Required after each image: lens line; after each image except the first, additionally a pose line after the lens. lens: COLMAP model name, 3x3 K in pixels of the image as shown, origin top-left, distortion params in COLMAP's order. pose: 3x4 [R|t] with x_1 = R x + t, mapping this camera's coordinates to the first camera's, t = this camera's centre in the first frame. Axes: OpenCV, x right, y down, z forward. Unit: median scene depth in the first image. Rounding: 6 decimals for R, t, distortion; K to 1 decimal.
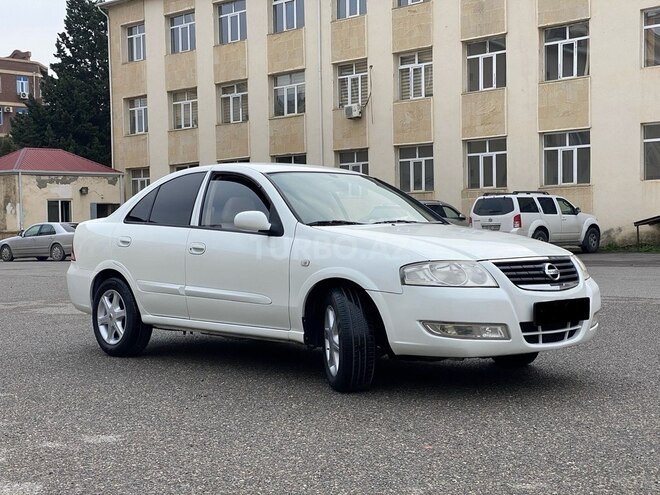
lens RADIAL K [[1007.2, 0, 334.1], [0, 1007.2, 253.0], [0, 0, 1]] dist [0.112865, 0.000000]
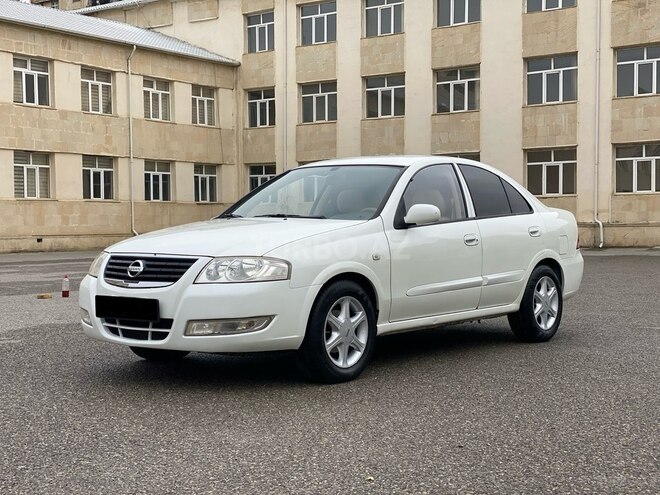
lens RADIAL K [[1007.2, 0, 342.2], [0, 1007.2, 249.0], [0, 0, 1]] dist [0.112865, 0.000000]
pose [[0.173933, 0.048527, -0.983561, 0.926418], [-0.031285, 0.998553, 0.043734, -0.038447], [0.984260, 0.023164, 0.175200, 0.770747]]
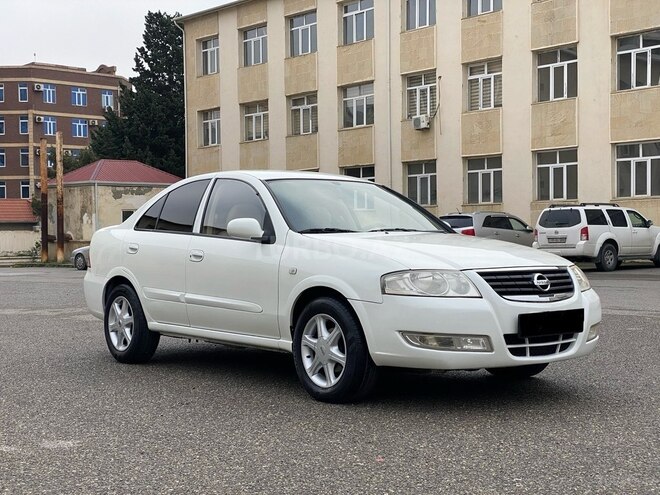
lens RADIAL K [[1007.2, 0, 331.8], [0, 1007.2, 251.0], [0, 0, 1]] dist [0.112865, 0.000000]
pose [[0.996460, 0.008551, -0.083629, 0.072201], [-0.009713, 0.999862, -0.013489, 0.002670], [0.083502, 0.014254, 0.996406, 0.016526]]
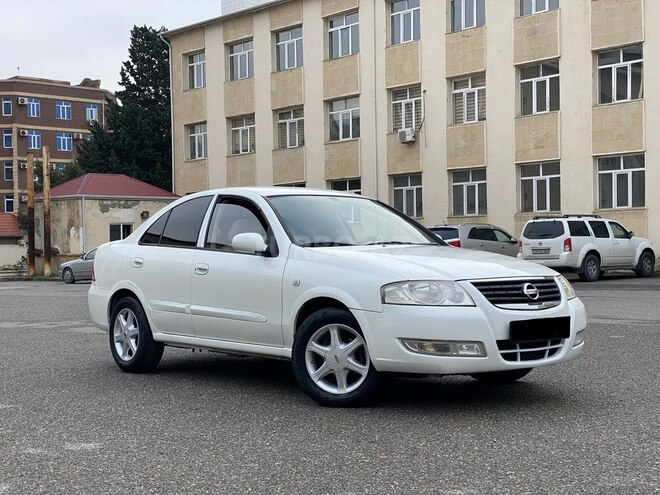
lens RADIAL K [[1007.2, 0, 340.5], [0, 1007.2, 258.0], [0, 0, 1]] dist [0.112865, 0.000000]
pose [[0.998209, 0.002181, -0.059783, 0.062494], [-0.003314, 0.999817, -0.018854, 0.003294], [0.059731, 0.019019, 0.998033, -0.028578]]
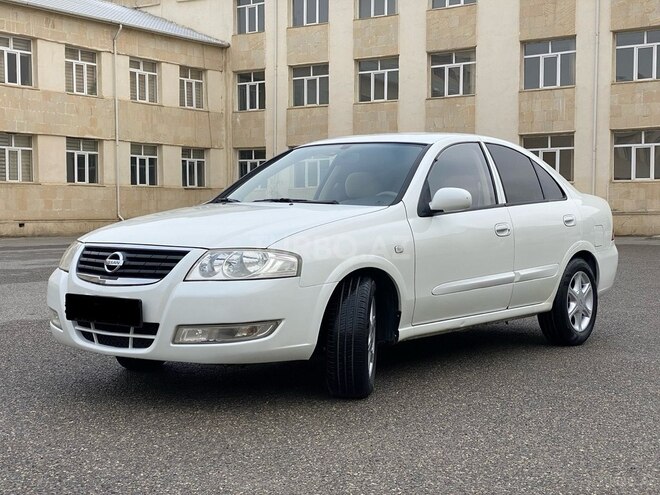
lens RADIAL K [[1007.2, 0, 331.7], [0, 1007.2, 241.8], [0, 0, 1]] dist [0.112865, 0.000000]
pose [[0.176403, 0.055917, -0.982729, 0.802018], [-0.038013, 0.998027, 0.049964, -0.035436], [0.983584, 0.028542, 0.178180, 0.772252]]
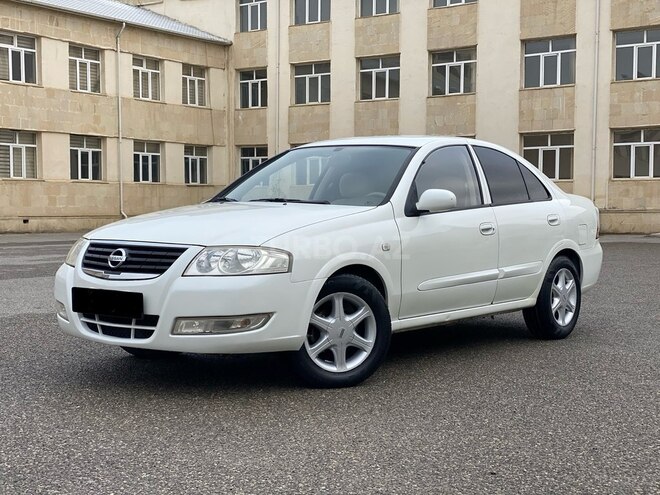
lens RADIAL K [[1007.2, 0, 333.6], [0, 1007.2, 247.0], [0, 0, 1]] dist [0.112865, 0.000000]
pose [[0.175201, 0.064468, -0.982420, 0.843896], [-0.040862, 0.997470, 0.058169, -0.038466], [0.983684, 0.029953, 0.177392, 0.773274]]
